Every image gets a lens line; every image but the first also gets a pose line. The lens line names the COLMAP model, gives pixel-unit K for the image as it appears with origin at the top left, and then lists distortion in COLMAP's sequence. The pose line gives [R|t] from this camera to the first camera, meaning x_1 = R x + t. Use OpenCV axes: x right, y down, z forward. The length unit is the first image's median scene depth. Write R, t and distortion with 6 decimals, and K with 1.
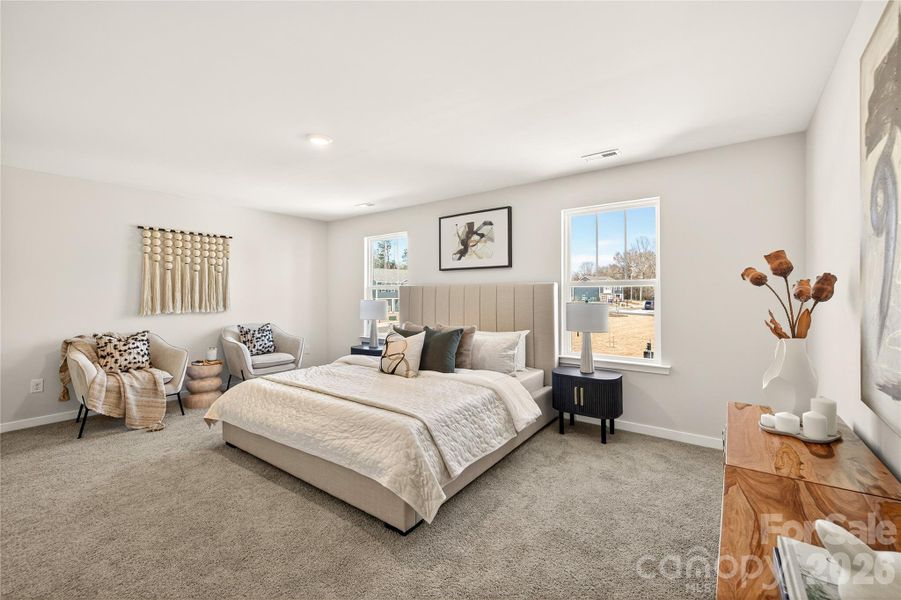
lens RADIAL K [[381.6, 0, 438.6], [0, 381.6, 275.6], [0, 0, 1]] dist [0.000758, 0.000106]
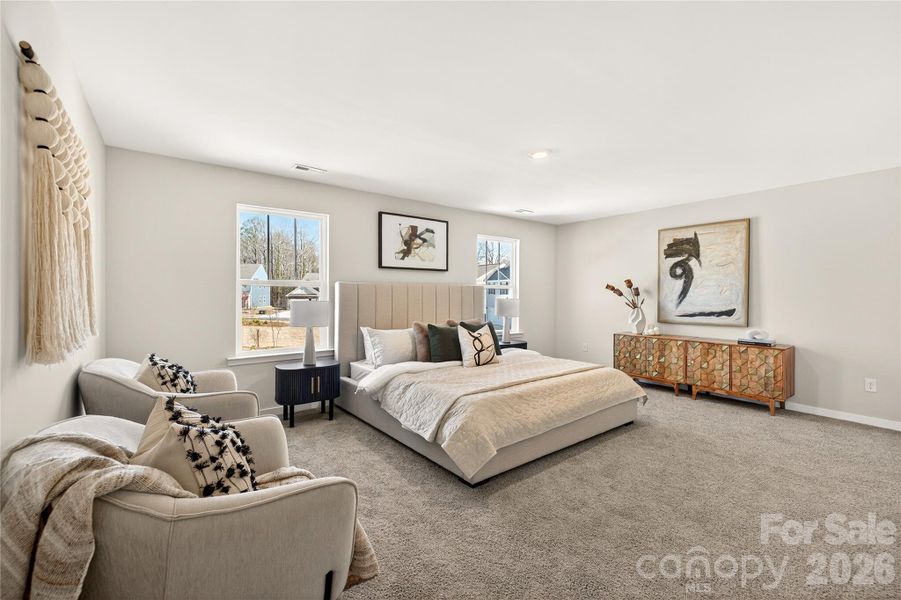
lens RADIAL K [[381.6, 0, 448.8], [0, 381.6, 296.4], [0, 0, 1]] dist [0.000758, 0.000106]
pose [[0.285766, -0.010599, 0.958241, -0.925572], [-0.059367, 0.997822, 0.028741, 0.022496], [-0.956459, -0.065101, 0.284515, 0.591176]]
